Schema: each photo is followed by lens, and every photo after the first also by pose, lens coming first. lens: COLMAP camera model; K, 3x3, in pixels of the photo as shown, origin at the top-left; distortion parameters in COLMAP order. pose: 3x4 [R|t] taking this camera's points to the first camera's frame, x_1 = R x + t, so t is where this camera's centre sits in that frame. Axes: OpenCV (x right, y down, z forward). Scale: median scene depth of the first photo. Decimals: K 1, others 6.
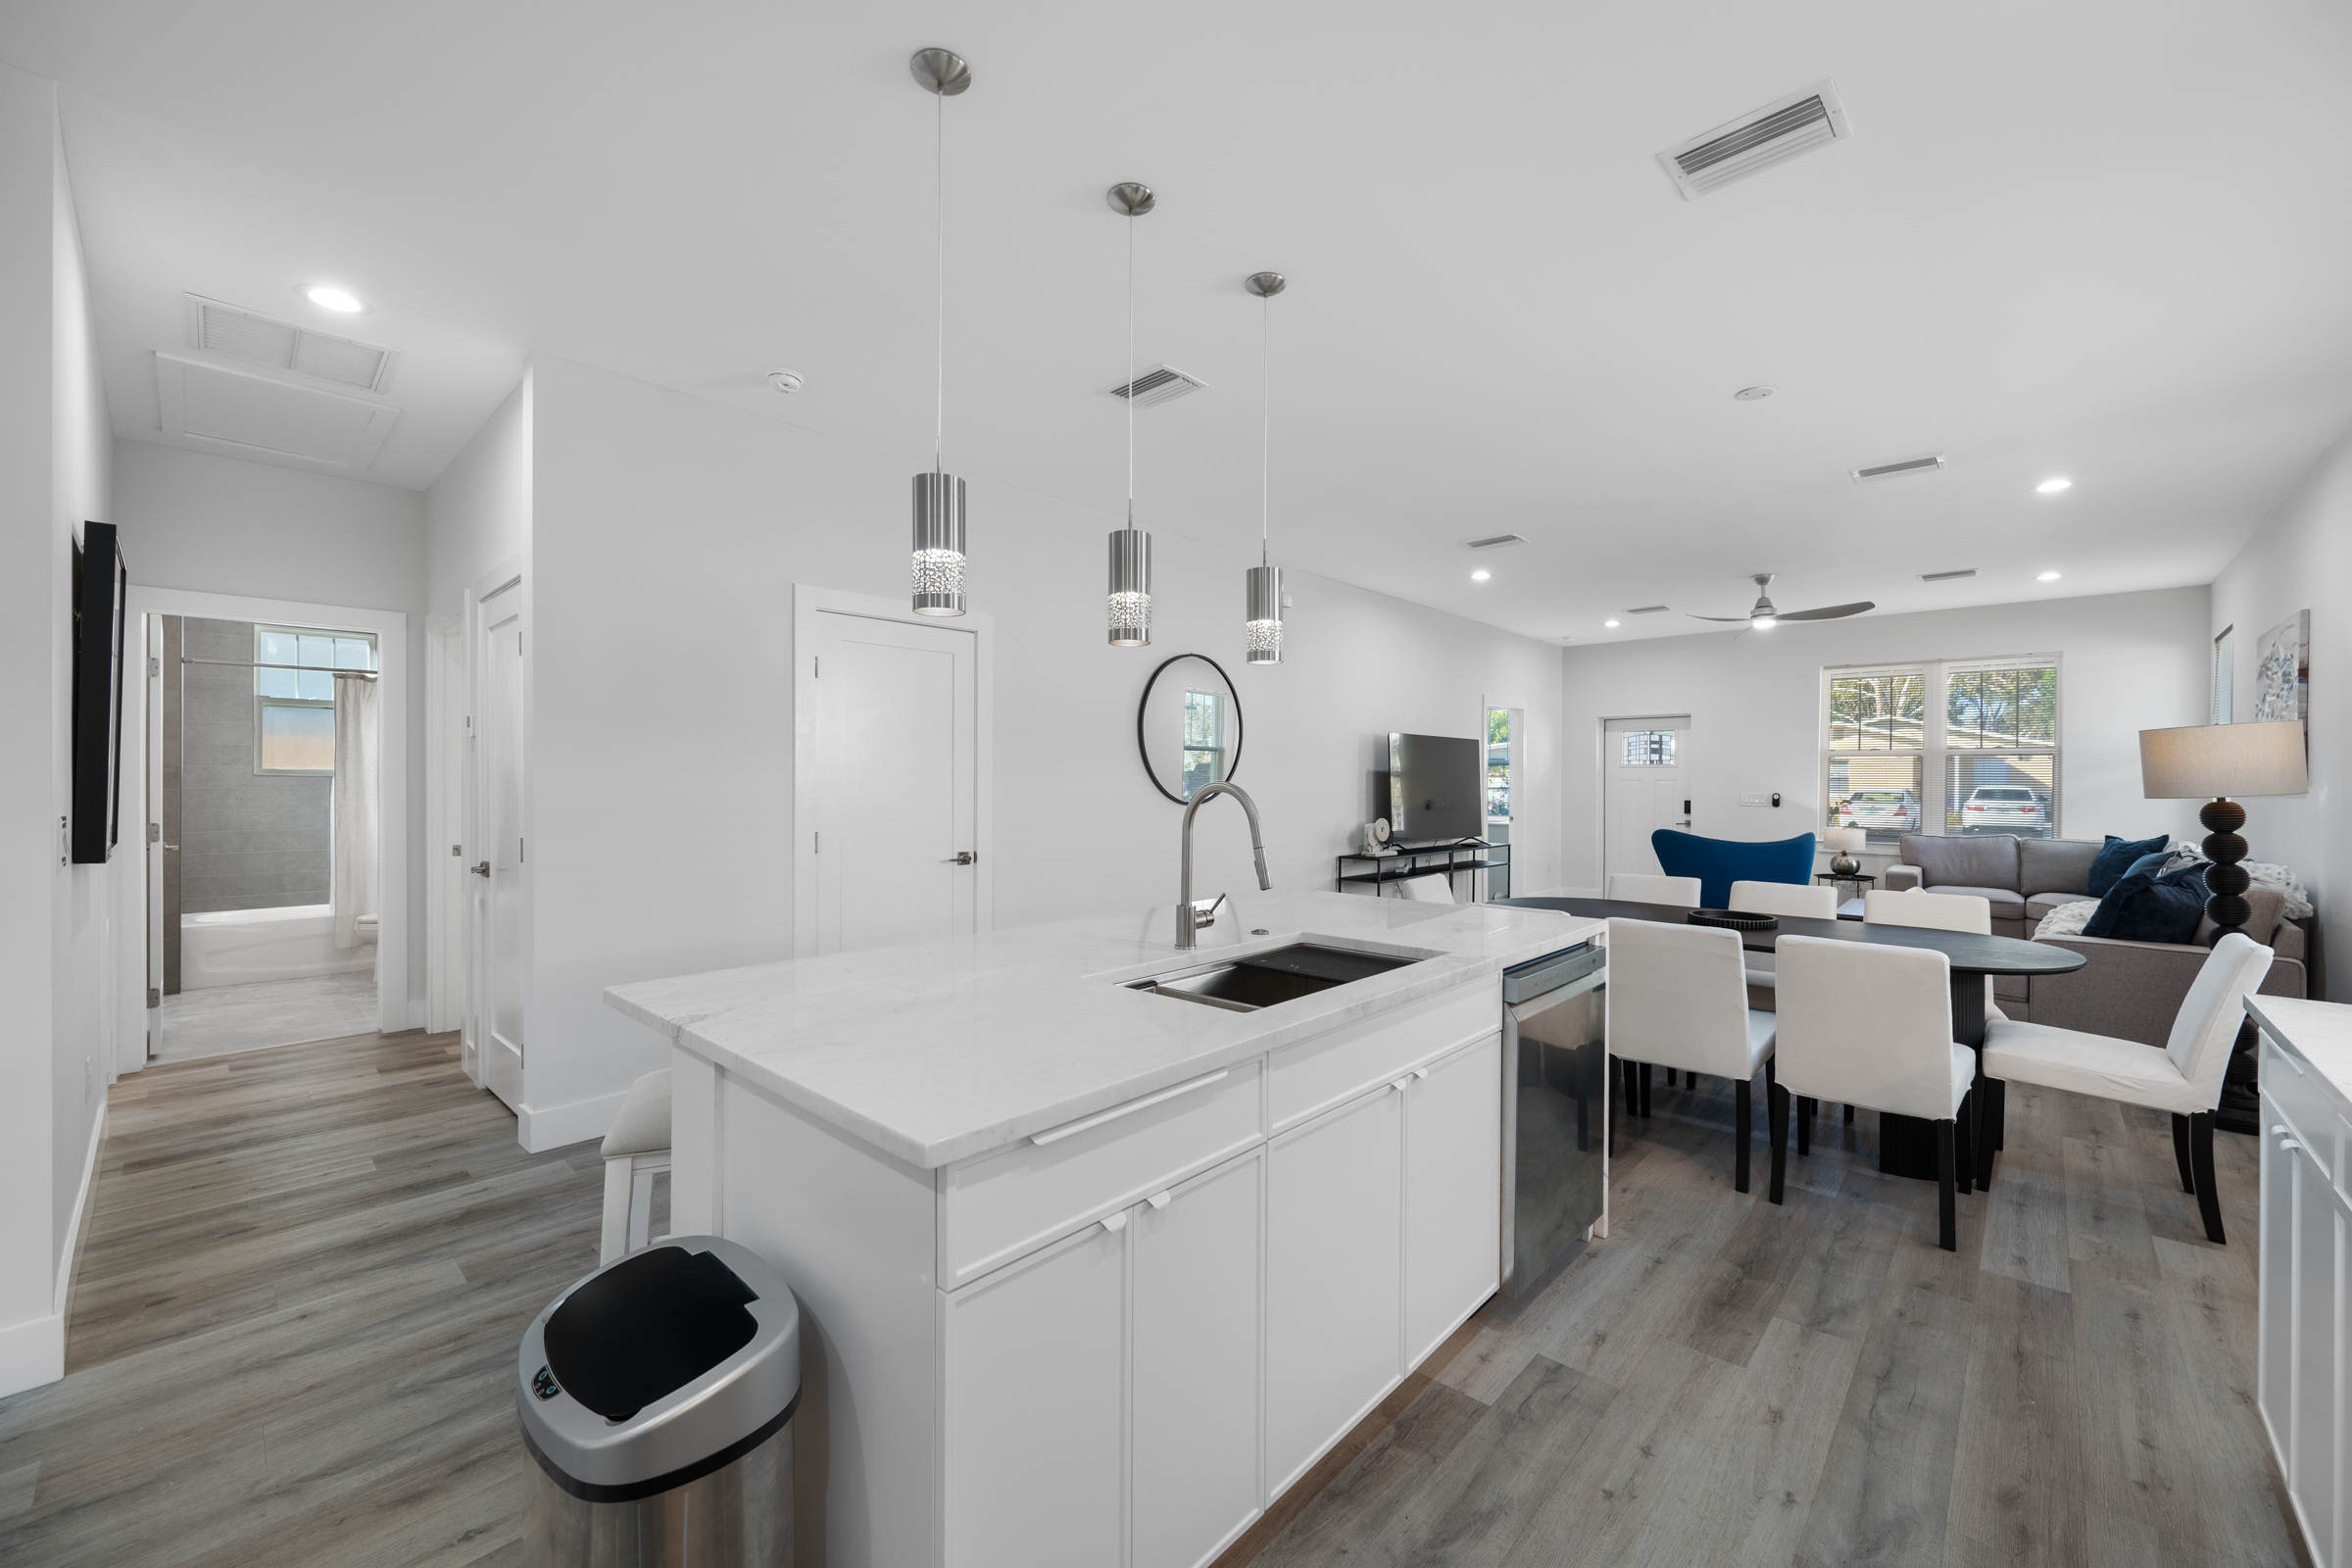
lens RADIAL K [[944.4, 0, 1154.8], [0, 944.4, 771.1], [0, 0, 1]] dist [-0.007908, 0.001351]
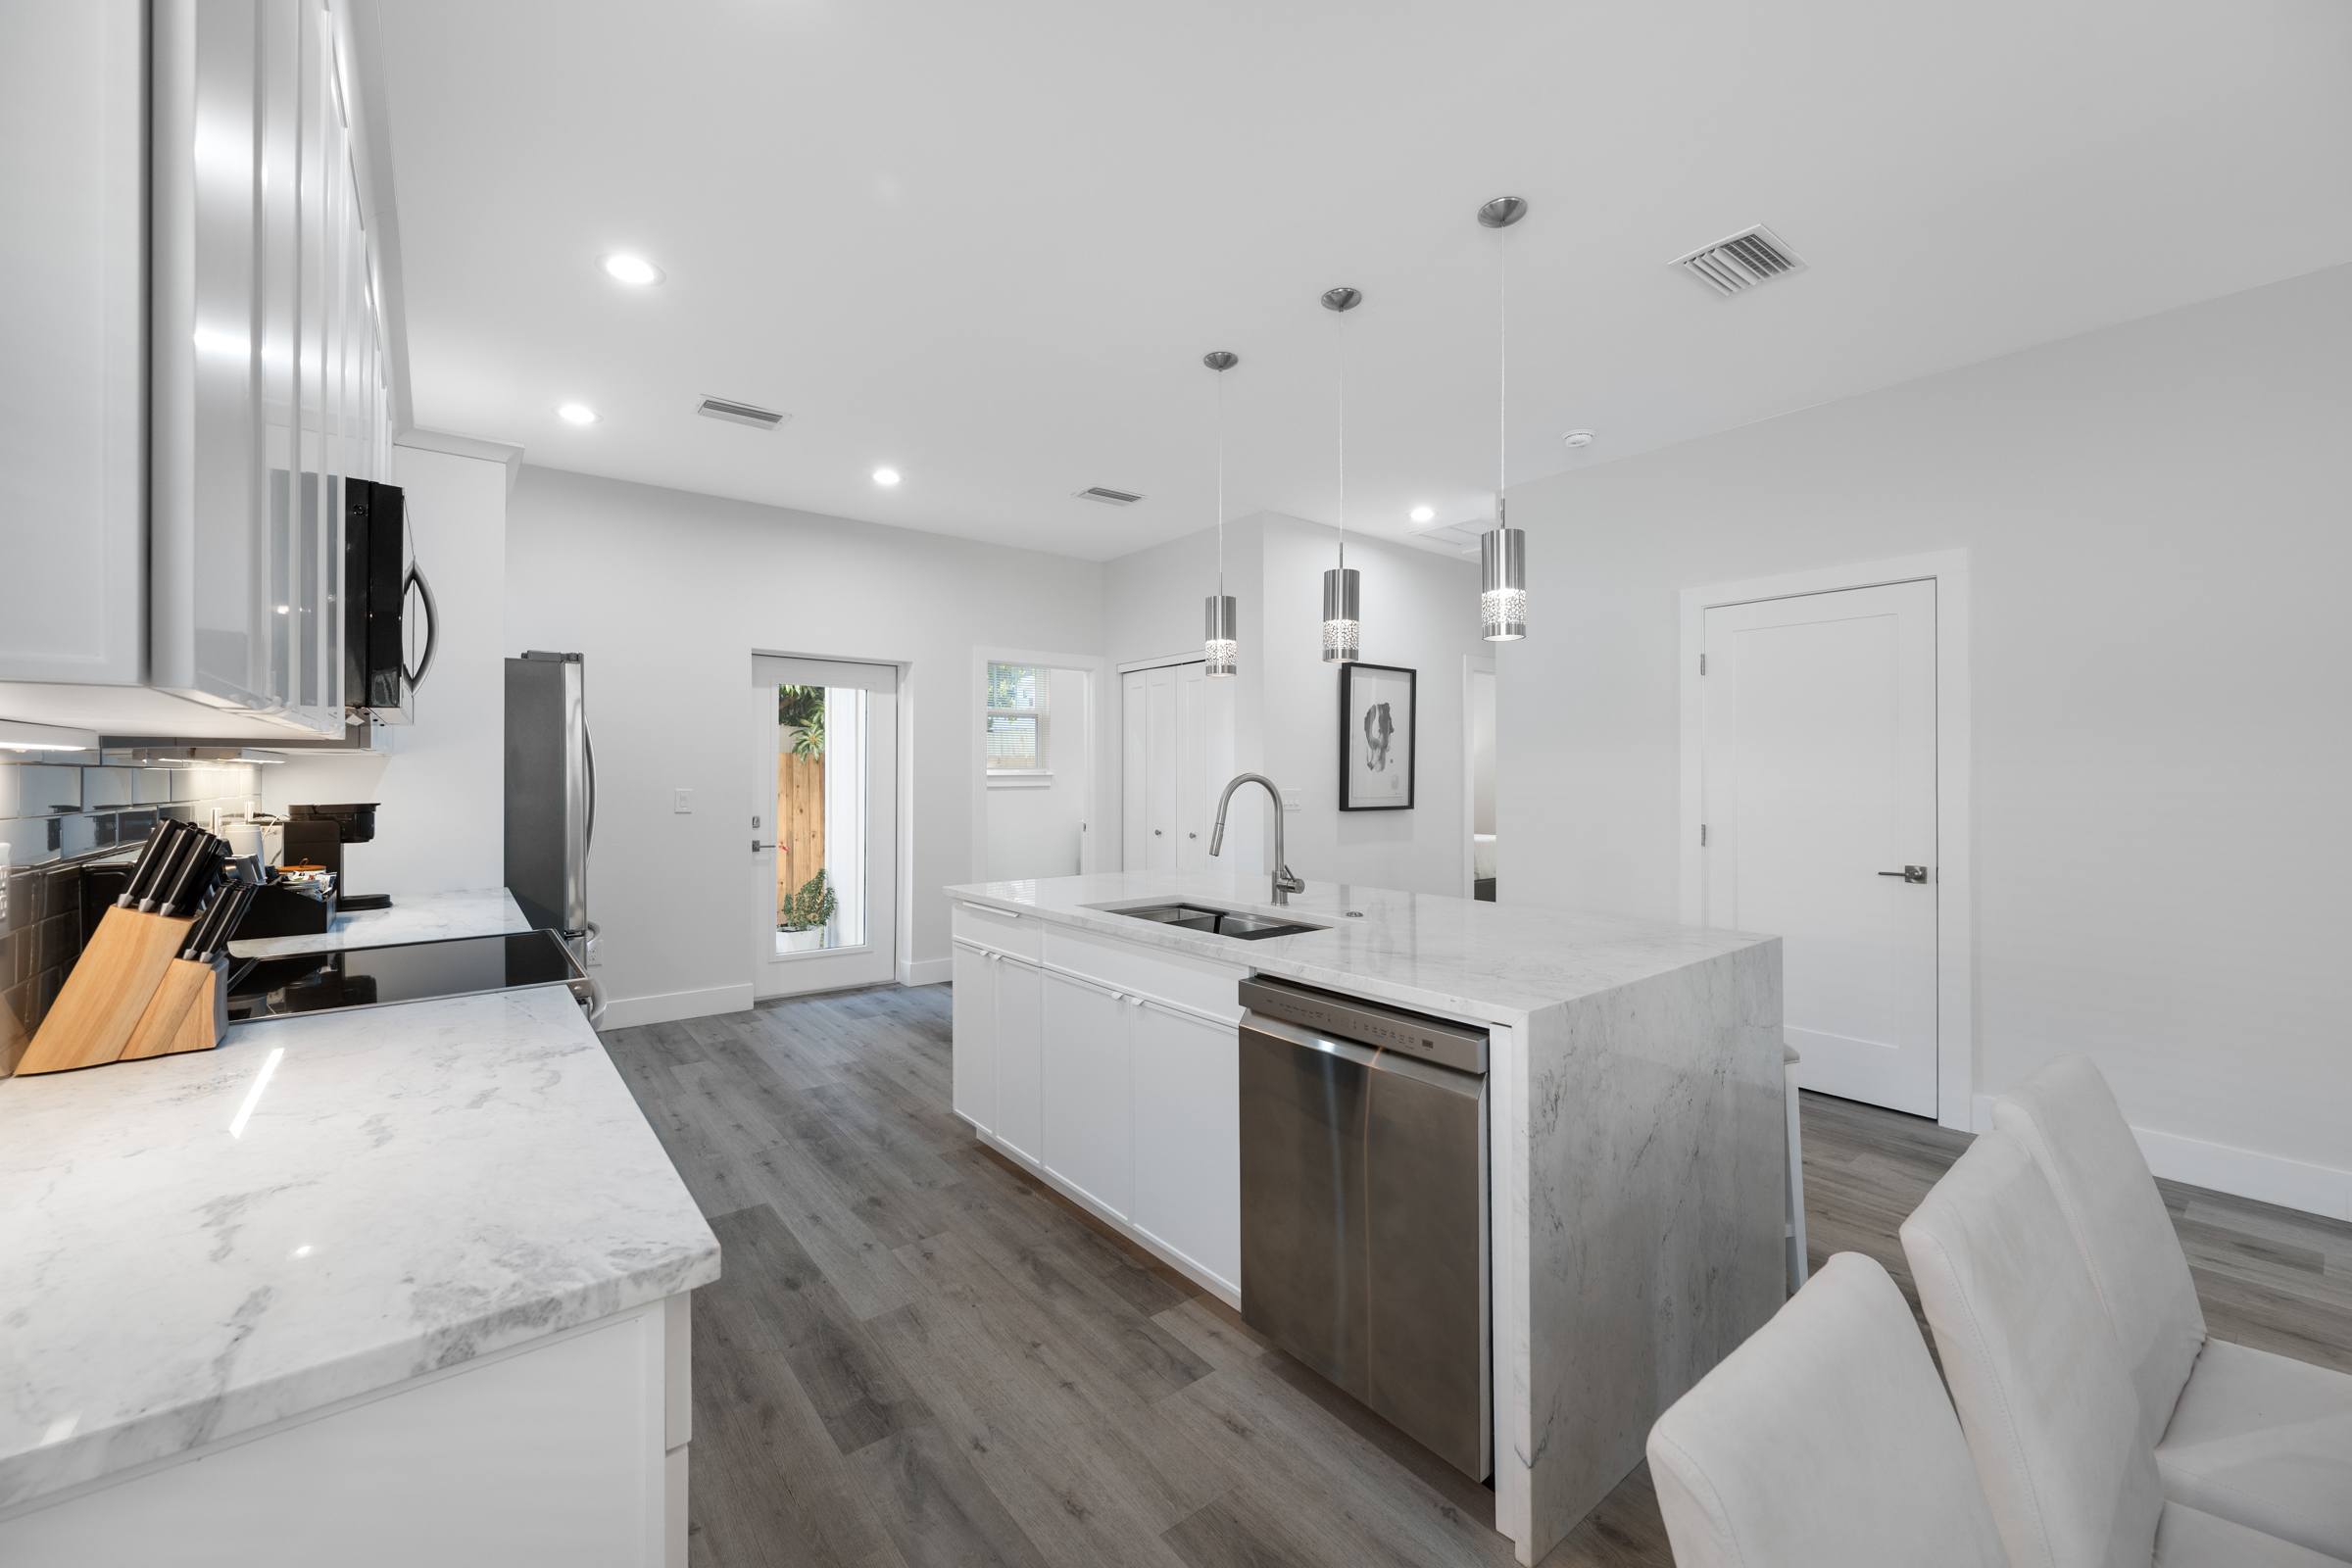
lens RADIAL K [[944.4, 0, 1185.7], [0, 944.4, 773.8], [0, 0, 1]] dist [-0.007908, 0.001351]
pose [[-0.153382, -0.007994, -0.988135, 1.584017], [0.008590, 0.999919, -0.009422, 0.030472], [0.988130, -0.009933, -0.153301, 1.310265]]
